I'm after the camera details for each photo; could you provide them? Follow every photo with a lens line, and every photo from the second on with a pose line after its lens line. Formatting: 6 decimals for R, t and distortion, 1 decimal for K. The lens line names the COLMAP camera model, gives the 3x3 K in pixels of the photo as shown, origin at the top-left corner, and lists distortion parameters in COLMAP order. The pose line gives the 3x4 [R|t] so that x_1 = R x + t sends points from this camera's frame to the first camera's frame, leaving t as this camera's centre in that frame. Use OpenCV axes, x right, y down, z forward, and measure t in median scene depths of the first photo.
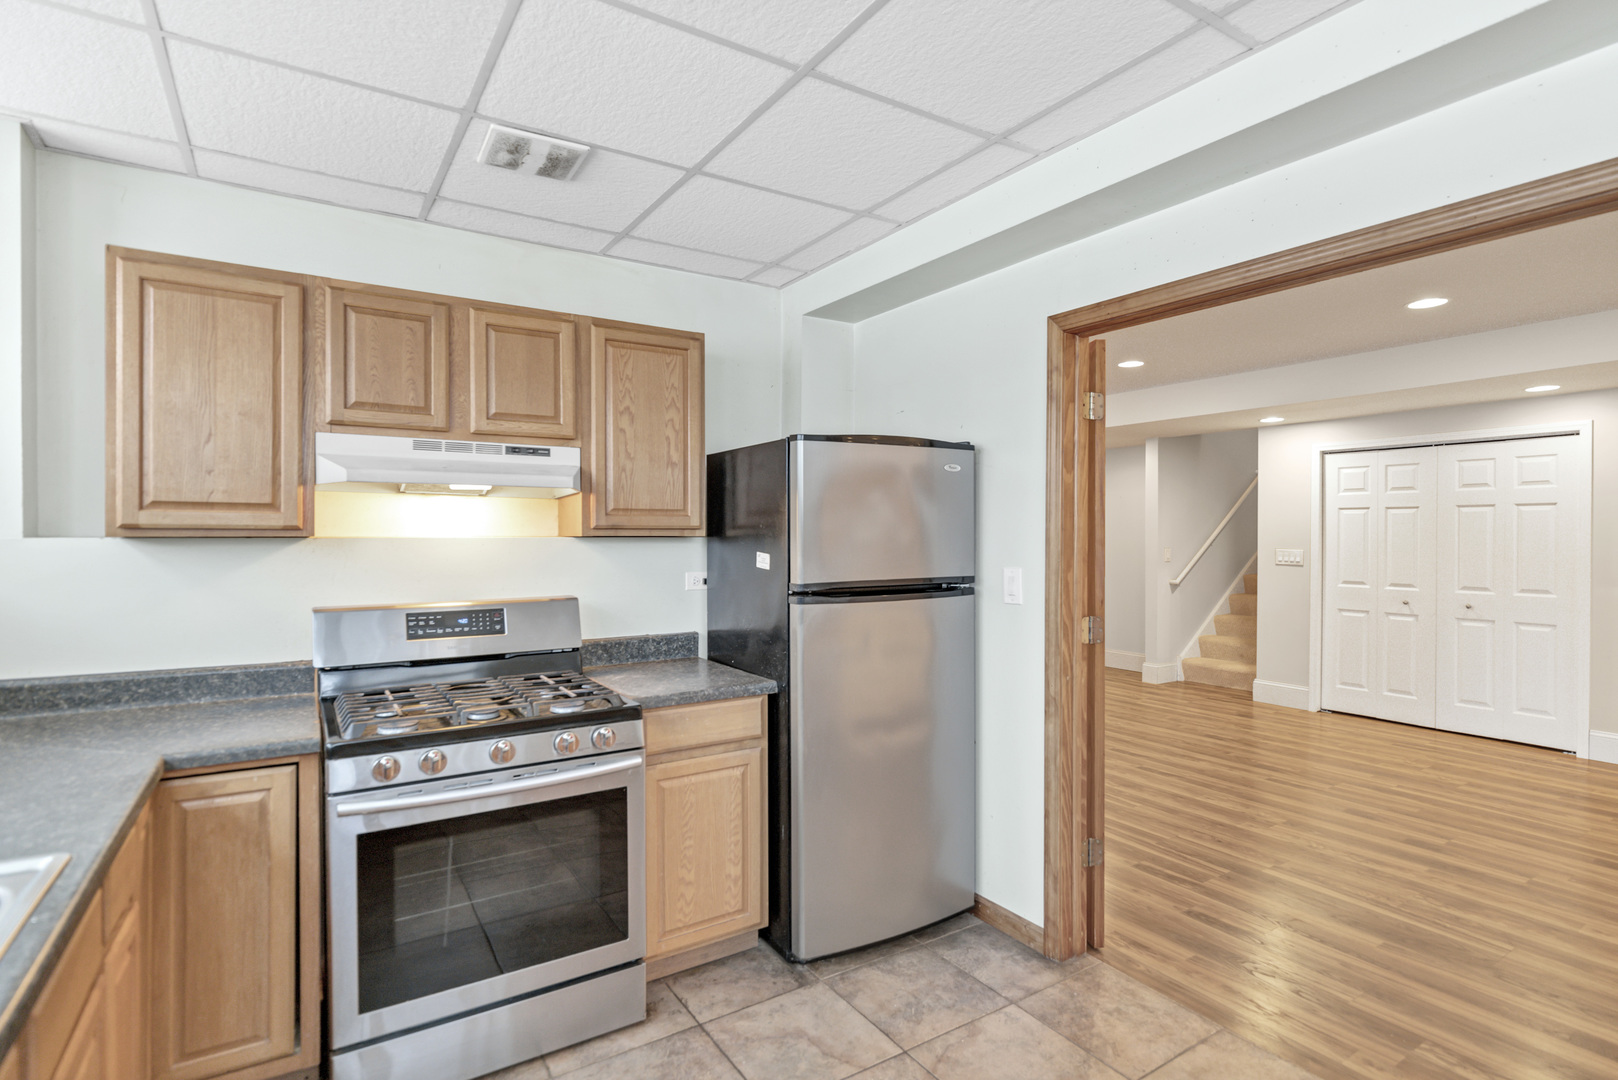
lens RADIAL K [[821.7, 0, 811.5], [0, 821.7, 544.7], [0, 0, 1]] dist [-0.005039, 0.003150]
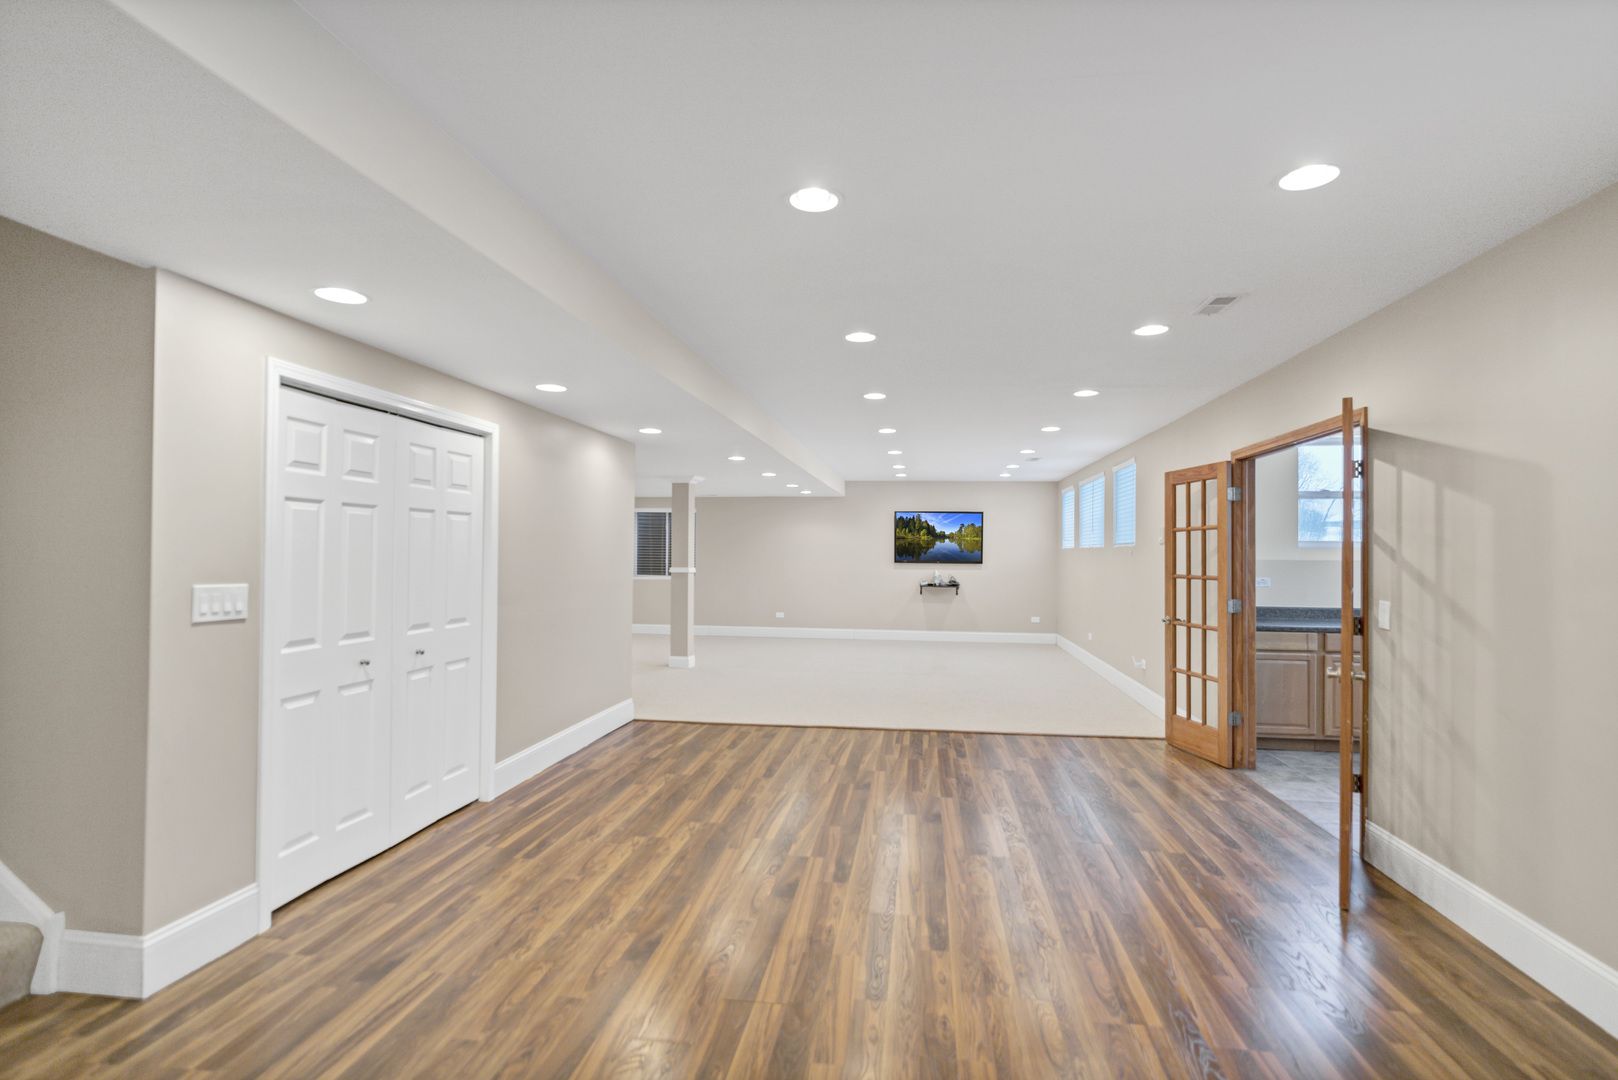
lens RADIAL K [[821.7, 0, 823.9], [0, 821.7, 532.0], [0, 0, 1]] dist [-0.005039, 0.003150]
pose [[-0.773021, 0.005862, 0.634353, 0.082106], [-0.001926, 0.999931, -0.011587, -0.024280], [-0.634377, -0.010178, -0.772957, 1.478791]]
